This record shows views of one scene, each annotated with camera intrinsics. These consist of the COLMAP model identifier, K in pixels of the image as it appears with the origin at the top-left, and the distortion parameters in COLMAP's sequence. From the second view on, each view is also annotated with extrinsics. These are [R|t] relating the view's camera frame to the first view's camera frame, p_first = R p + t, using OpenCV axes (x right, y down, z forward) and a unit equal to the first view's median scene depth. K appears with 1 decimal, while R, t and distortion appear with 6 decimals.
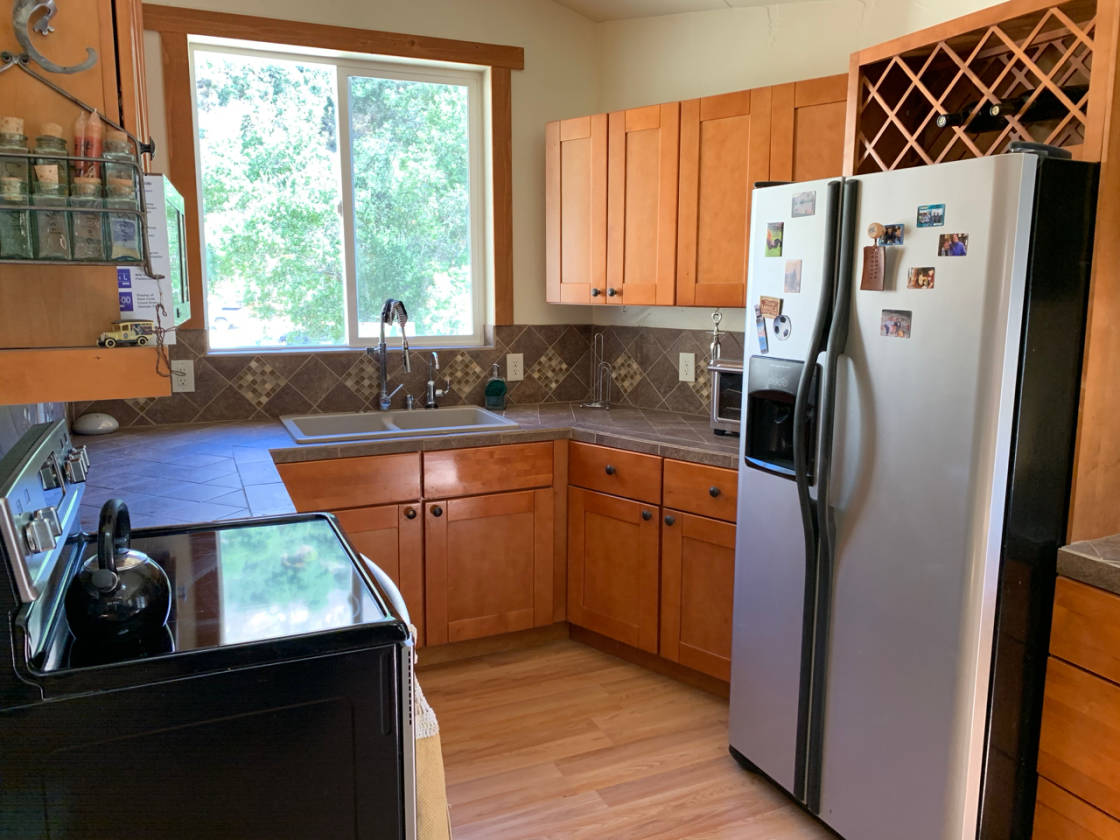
lens RADIAL K [[839.0, 0, 560.0], [0, 839.0, 420.0], [0, 0, 1]] dist [0.050023, -0.057627]
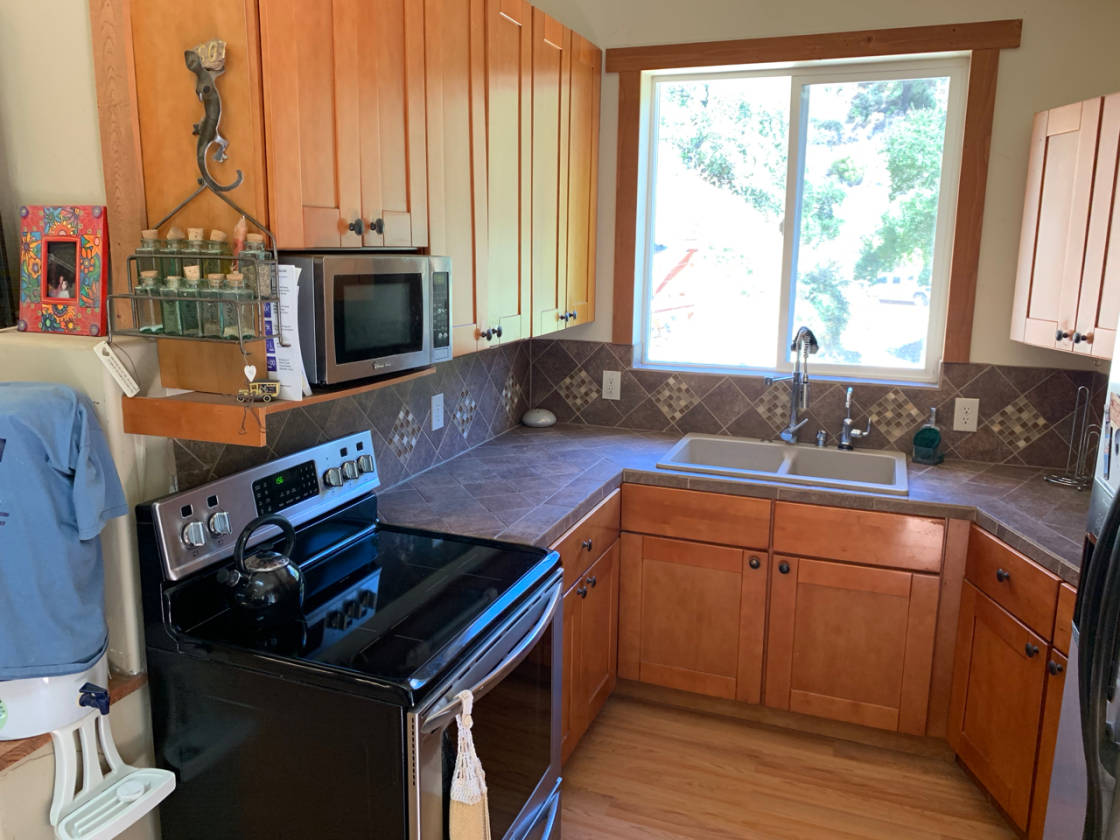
lens RADIAL K [[831.6, 0, 560.0], [0, 831.6, 420.0], [0, 0, 1]] dist [0.006177, -0.055598]
pose [[0.698434, 0.146958, -0.700424, 0.265570], [-0.124148, 0.988731, 0.083653, -0.086073], [0.704824, 0.028530, 0.708808, 0.173677]]
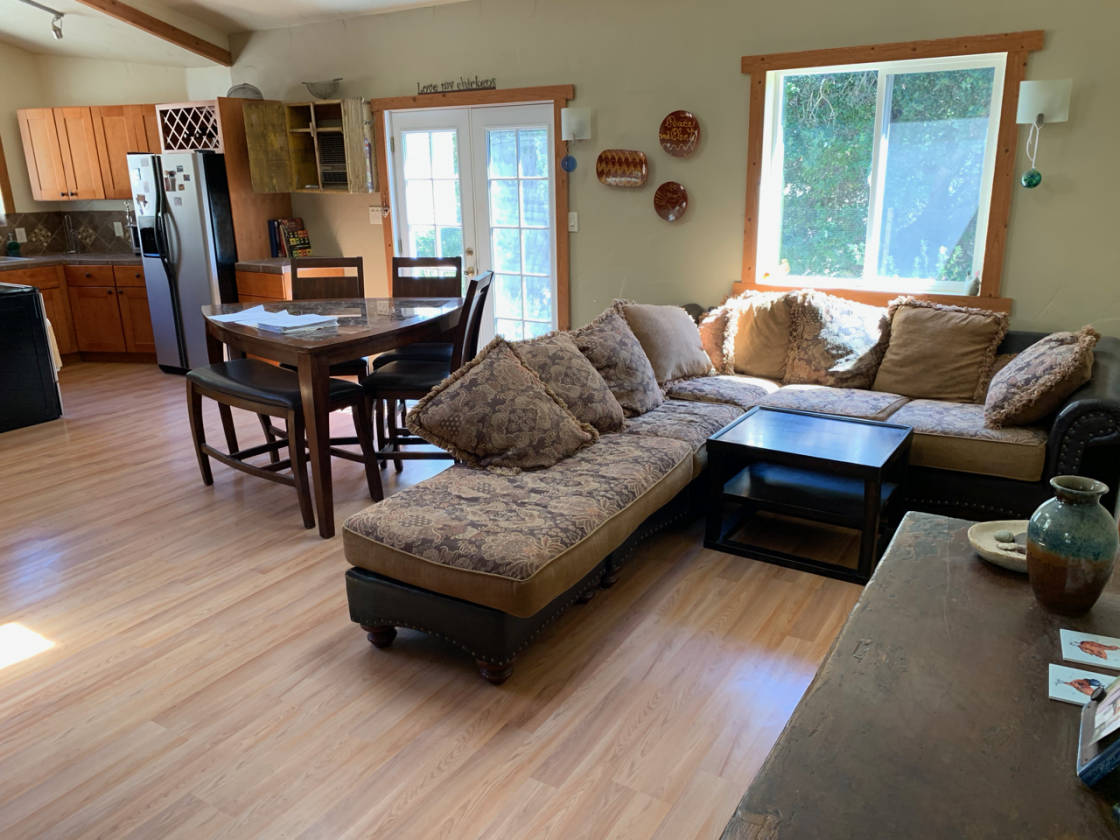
lens RADIAL K [[839.0, 0, 560.0], [0, 839.0, 420.0], [0, 0, 1]] dist [0.050023, -0.057627]
pose [[0.825190, -0.180811, 0.535134, -0.171026], [0.114634, 0.981275, 0.154785, 0.219523], [-0.553101, -0.066382, 0.830465, -1.511083]]
